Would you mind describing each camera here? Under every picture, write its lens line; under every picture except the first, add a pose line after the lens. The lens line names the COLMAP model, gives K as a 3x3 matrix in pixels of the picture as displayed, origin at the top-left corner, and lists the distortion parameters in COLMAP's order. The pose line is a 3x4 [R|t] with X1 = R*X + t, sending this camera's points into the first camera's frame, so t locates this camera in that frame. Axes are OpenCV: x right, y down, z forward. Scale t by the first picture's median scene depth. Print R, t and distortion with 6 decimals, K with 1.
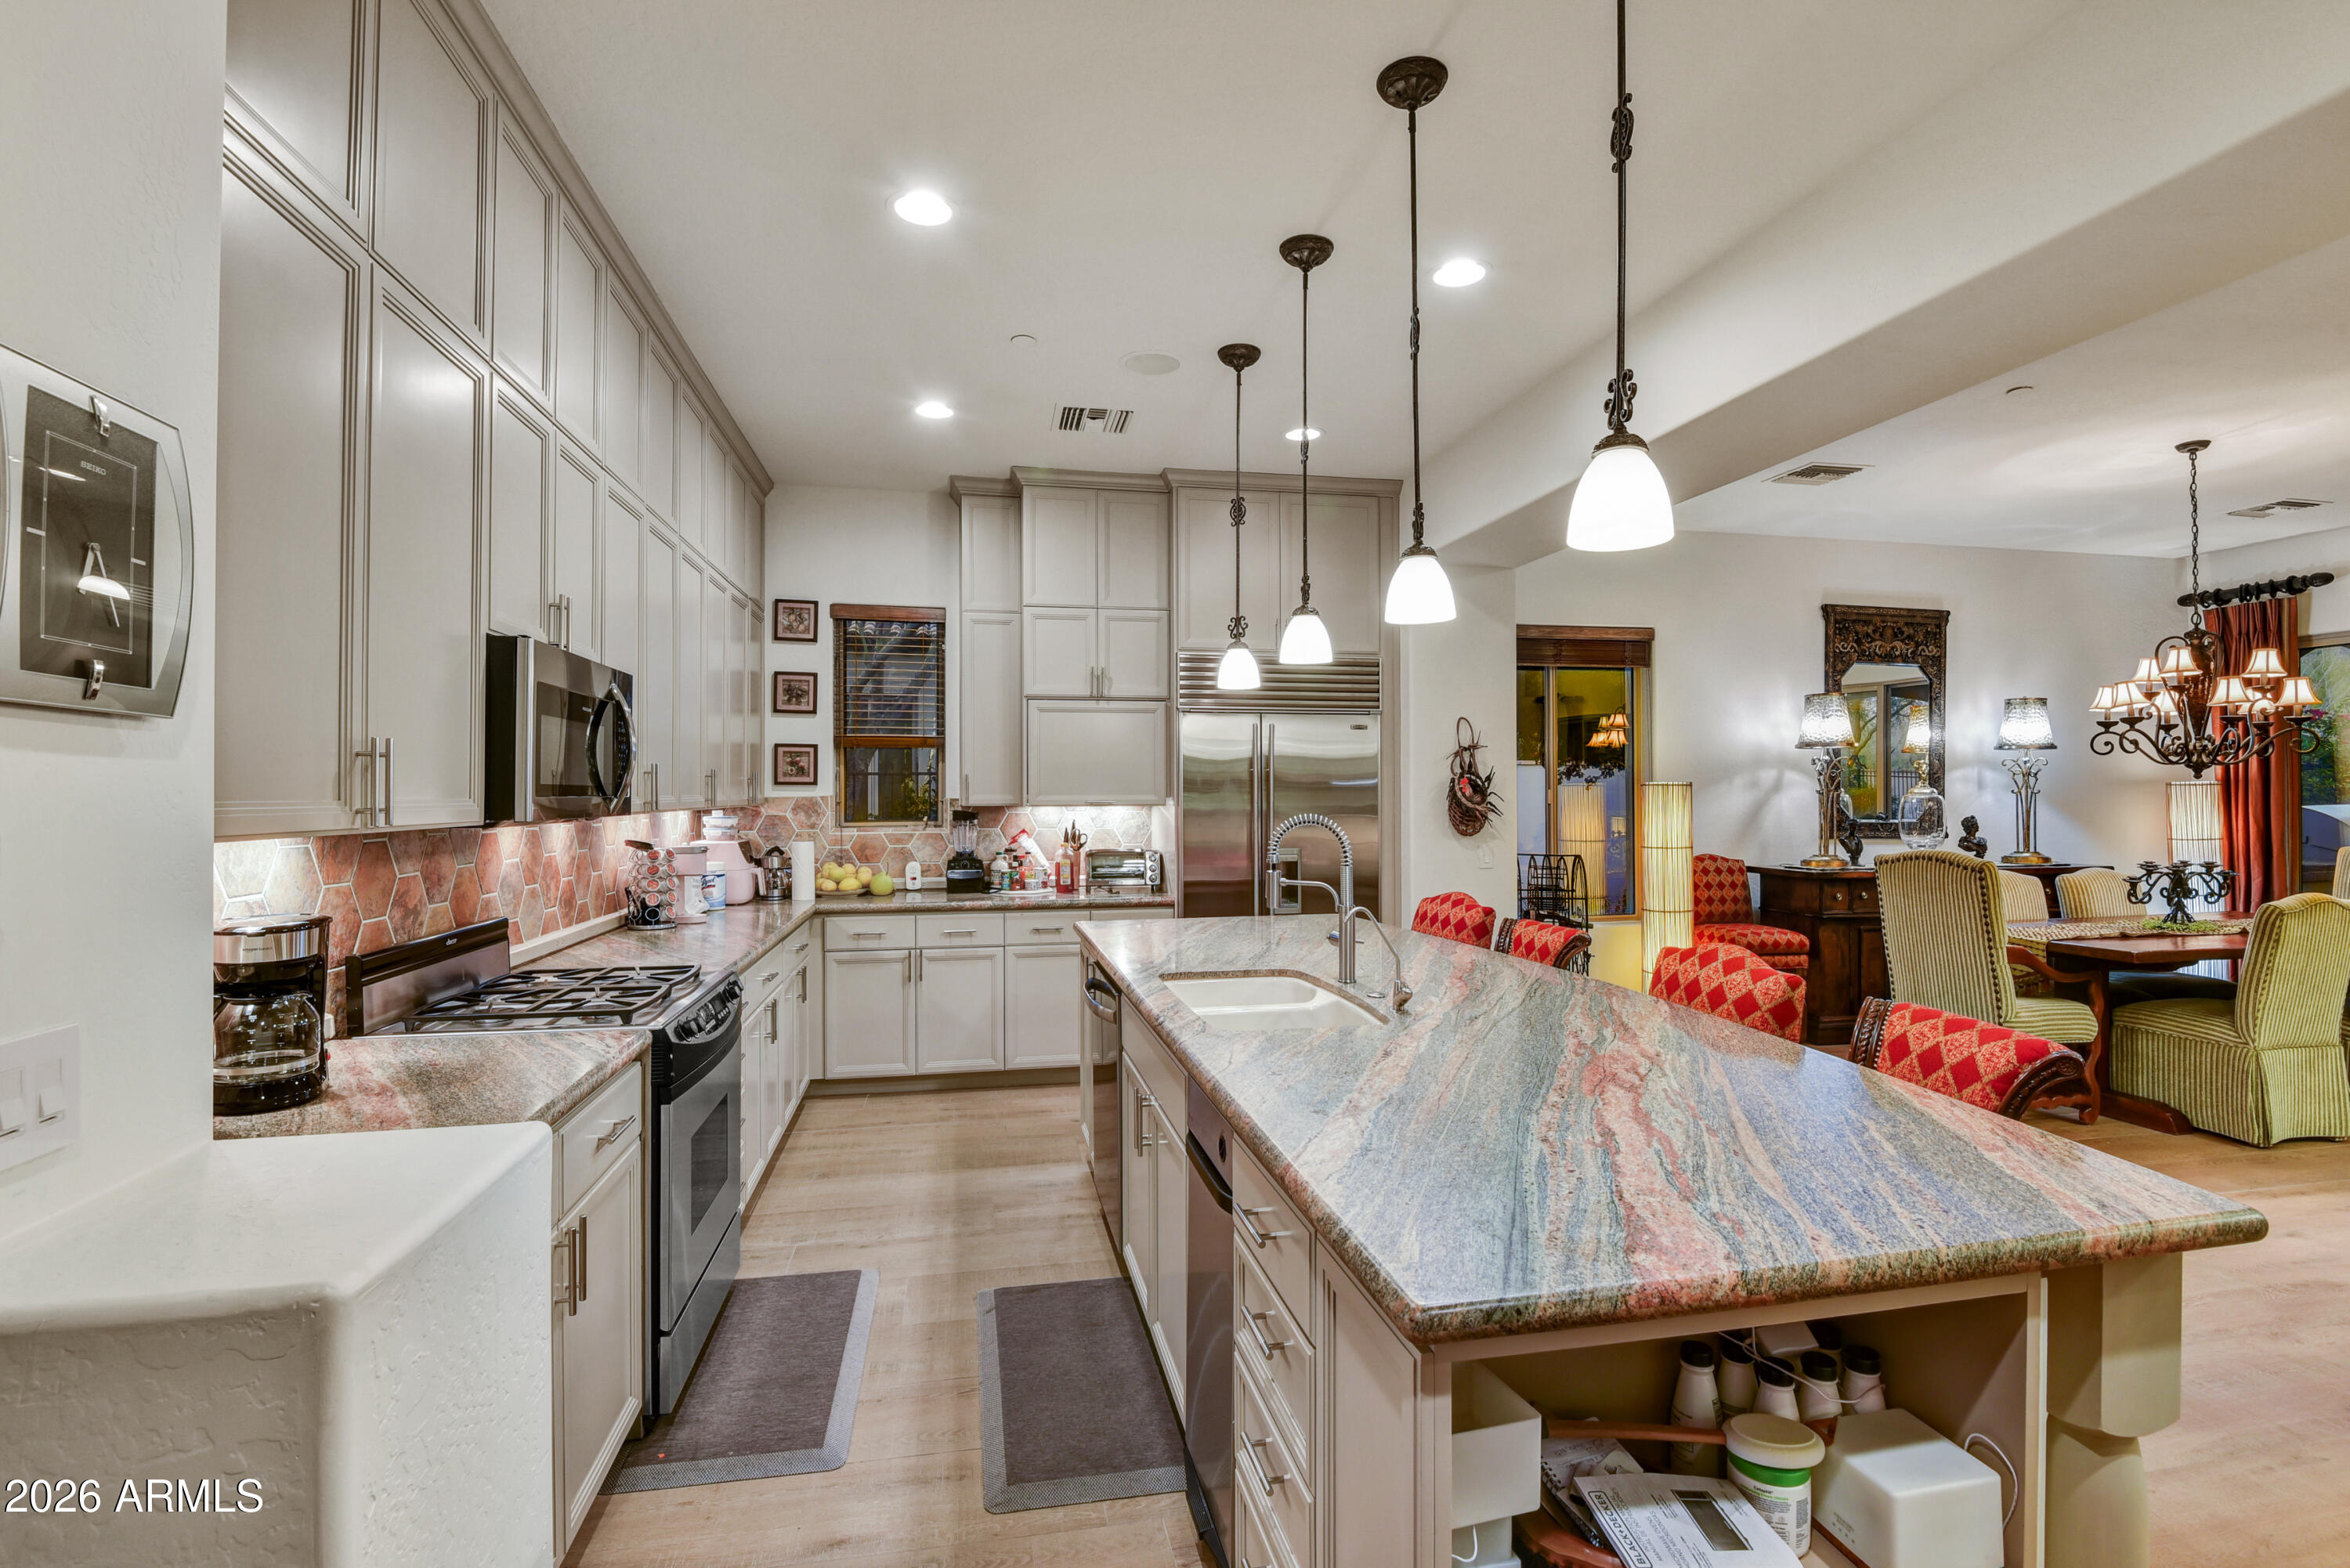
lens RADIAL K [[1093.5, 0, 1175.0], [0, 1093.5, 784.0], [0, 0, 1]] dist [-0.011840, -0.004607]
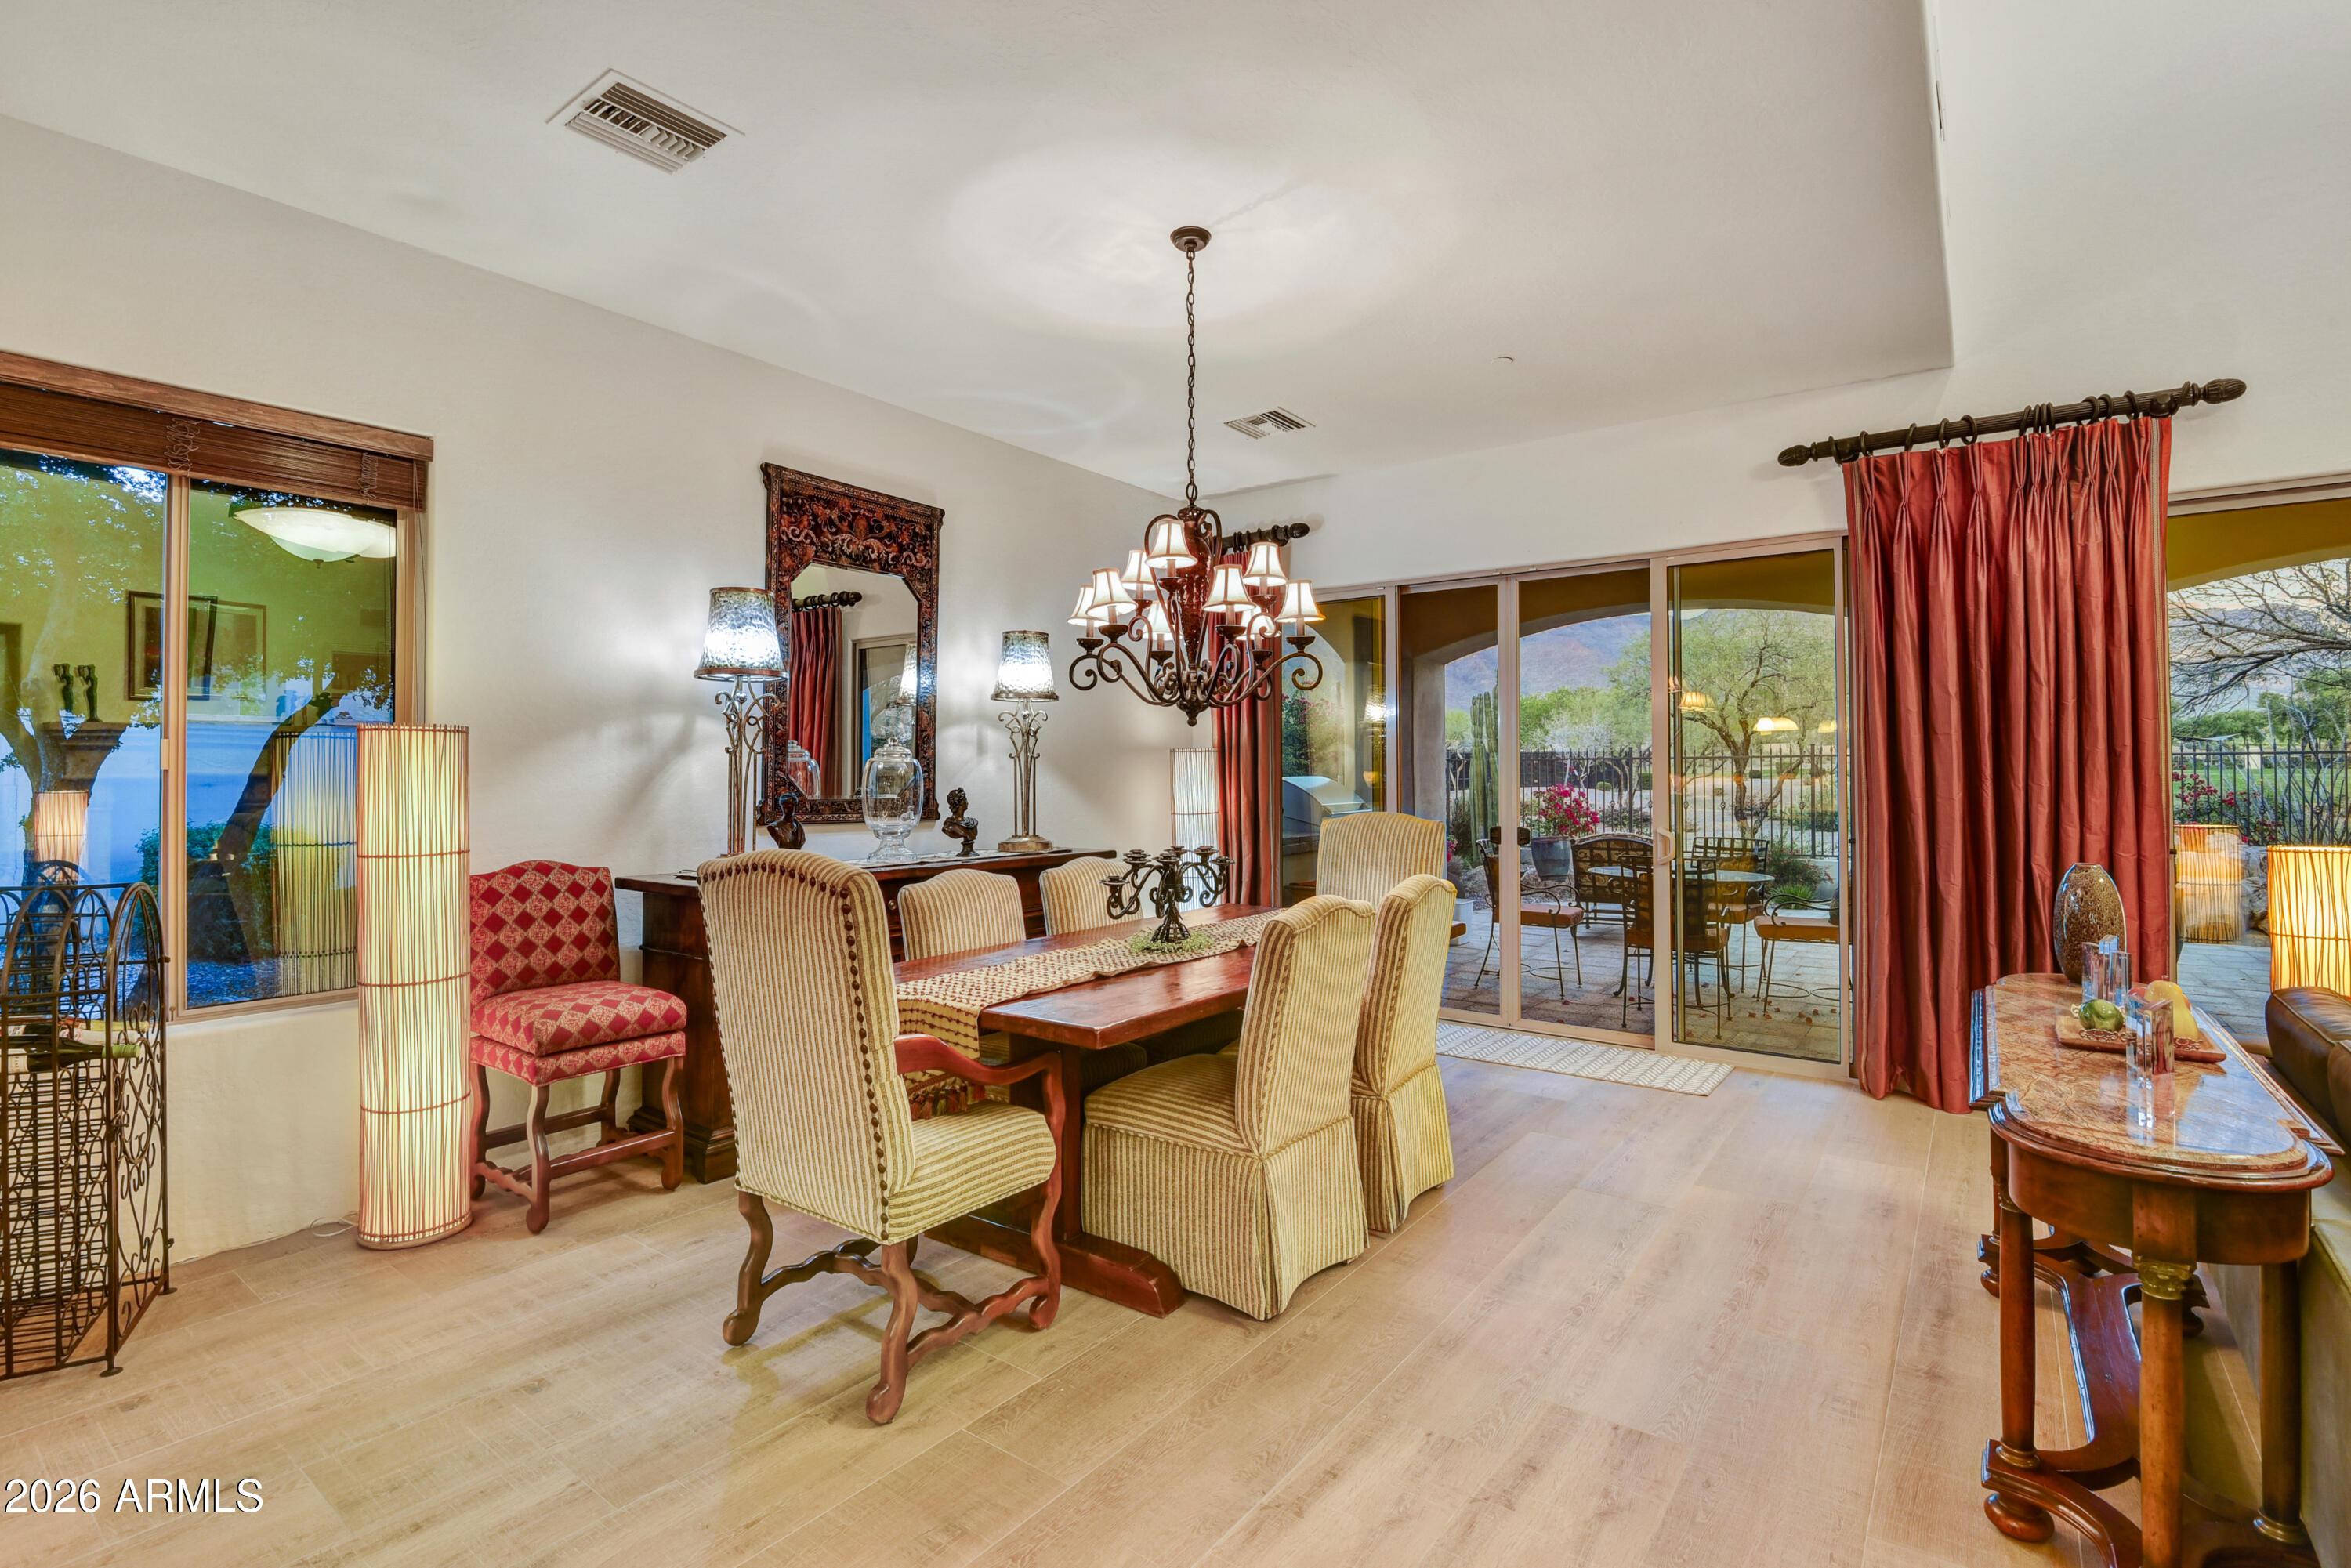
lens RADIAL K [[1087.5, 0, 1173.4], [0, 1087.5, 762.0], [0, 0, 1]] dist [-0.020232, -0.000862]
pose [[0.744888, 0.007854, 0.667143, 0.441130], [-0.002272, 0.999955, -0.009234, 0.022210], [-0.667185, 0.005363, 0.744872, 0.454164]]
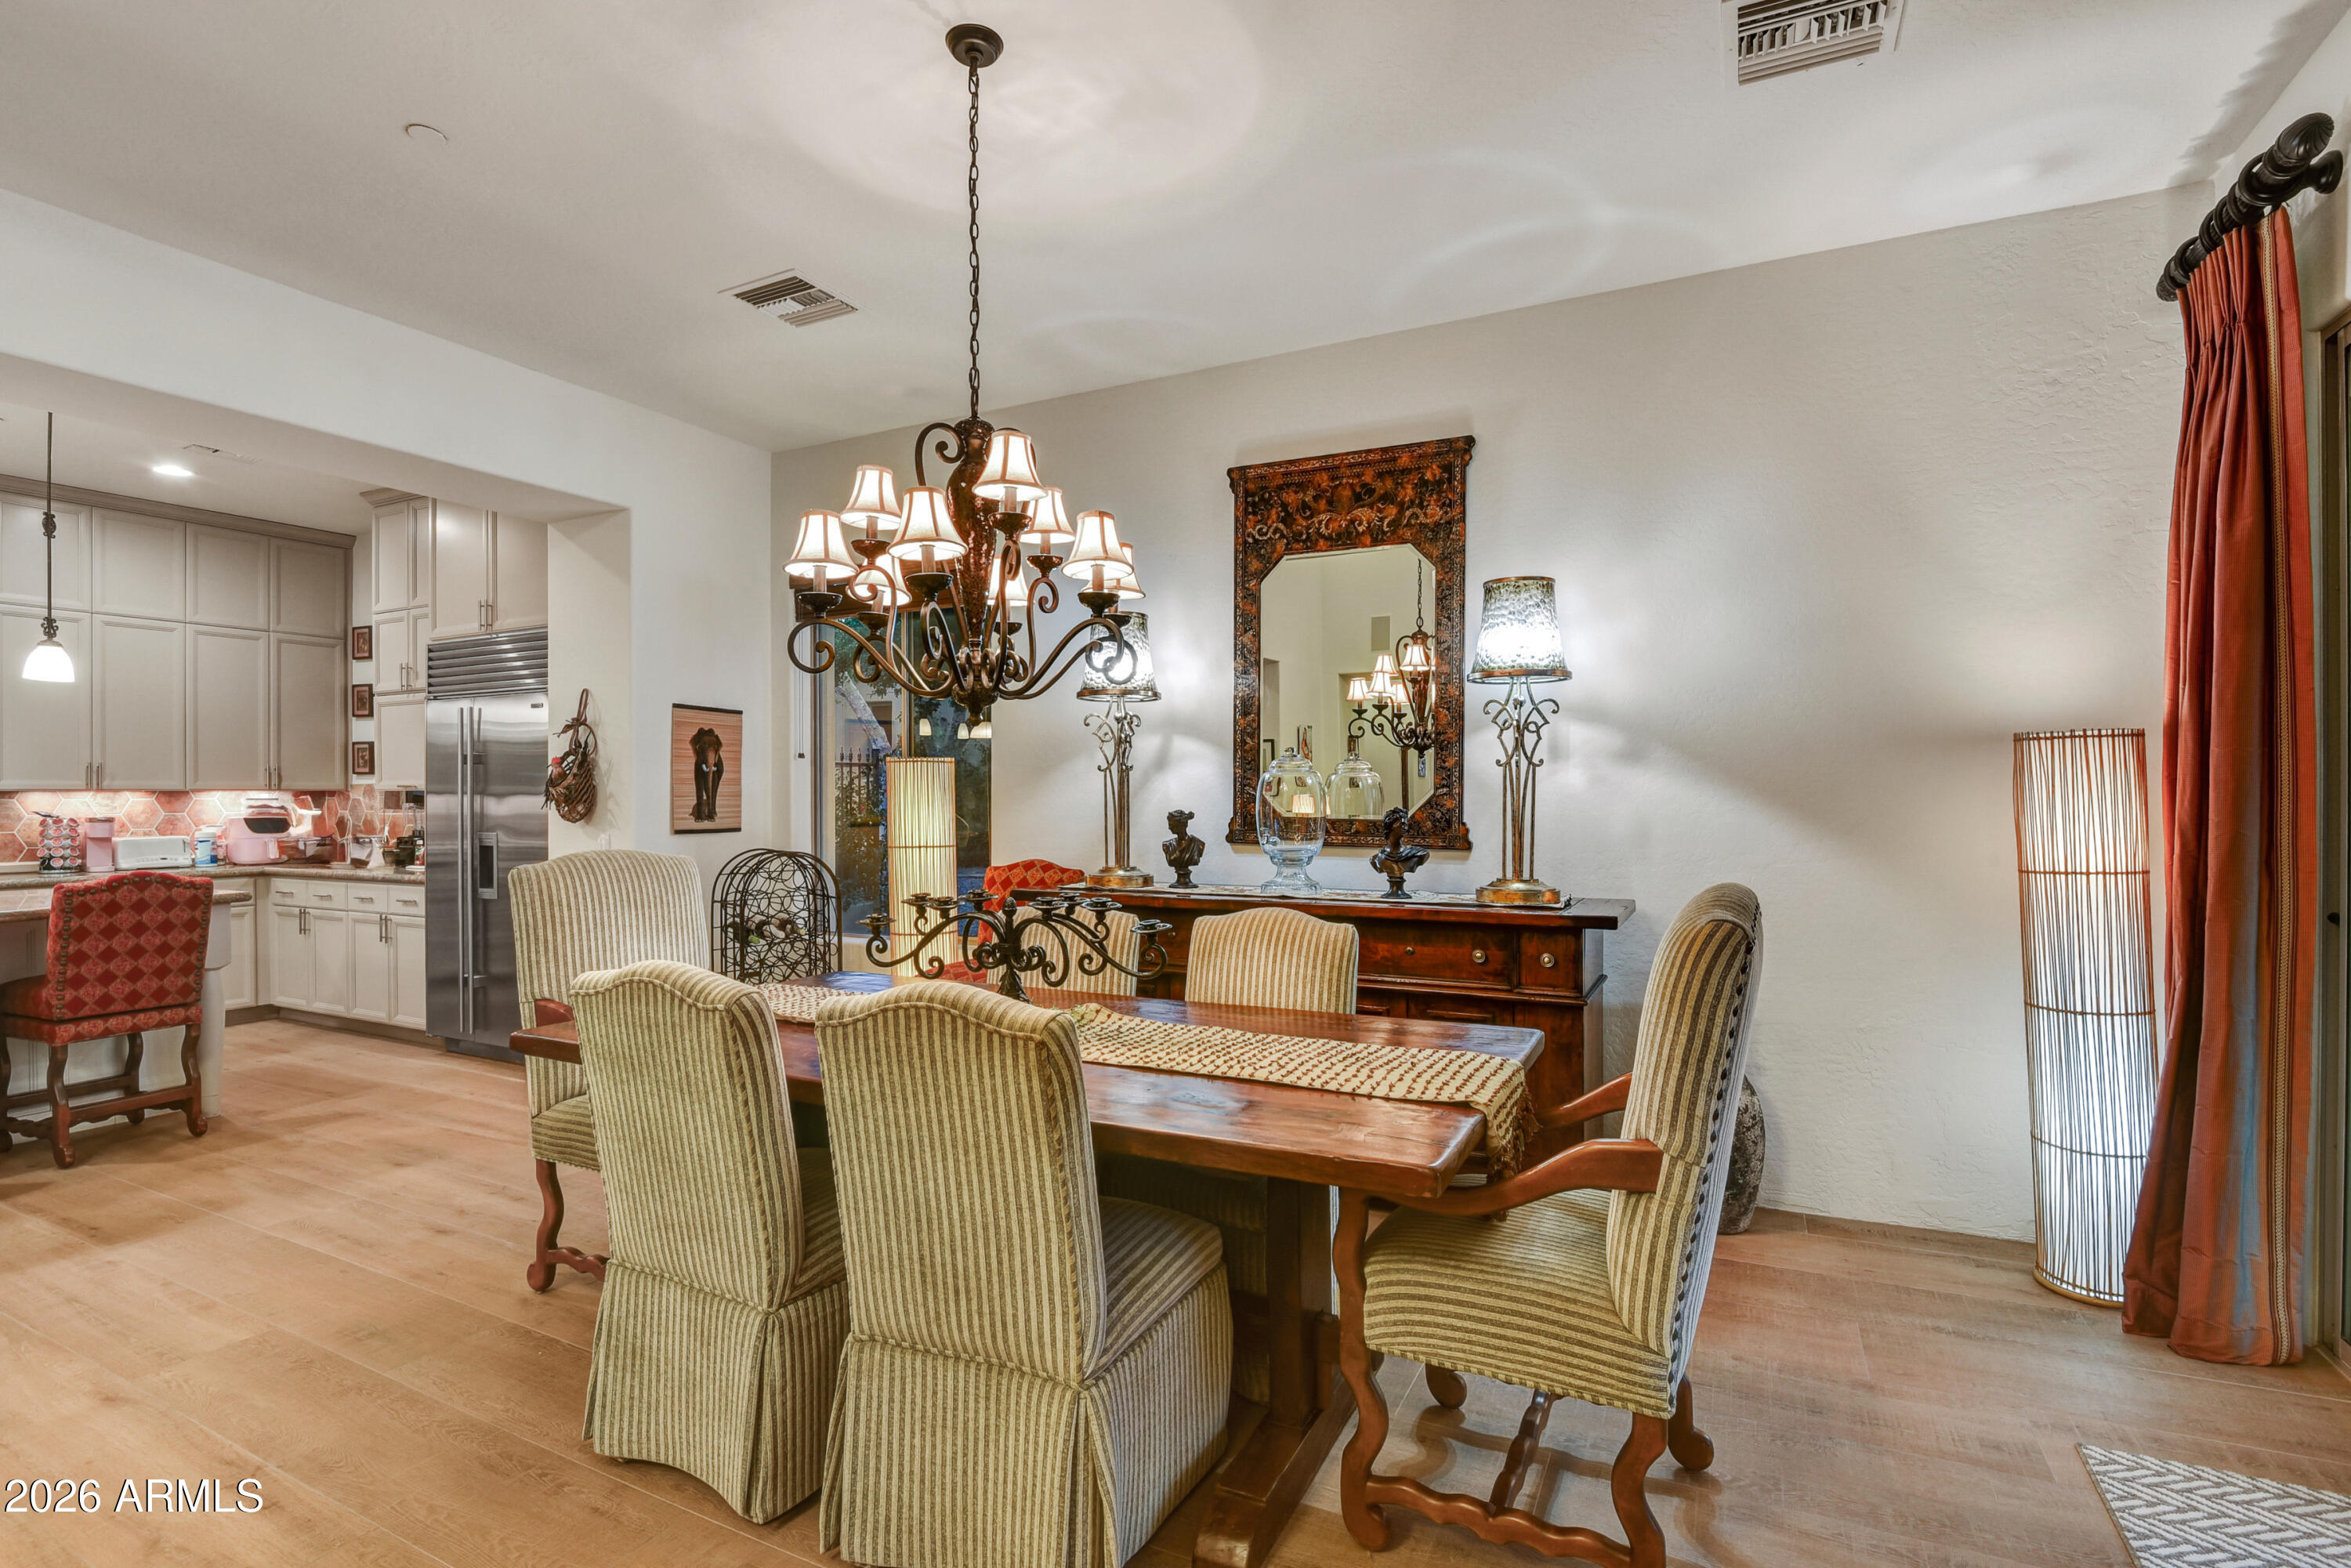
lens RADIAL K [[1105.3, 0, 1174.2], [0, 1105.3, 801.6], [0, 0, 1]] dist [-0.013431, -0.004572]
pose [[0.791611, 0.002636, -0.611019, 1.209056], [0.006822, 0.999890, 0.013153, 0.022309], [0.610987, -0.014581, 0.791507, 0.598016]]
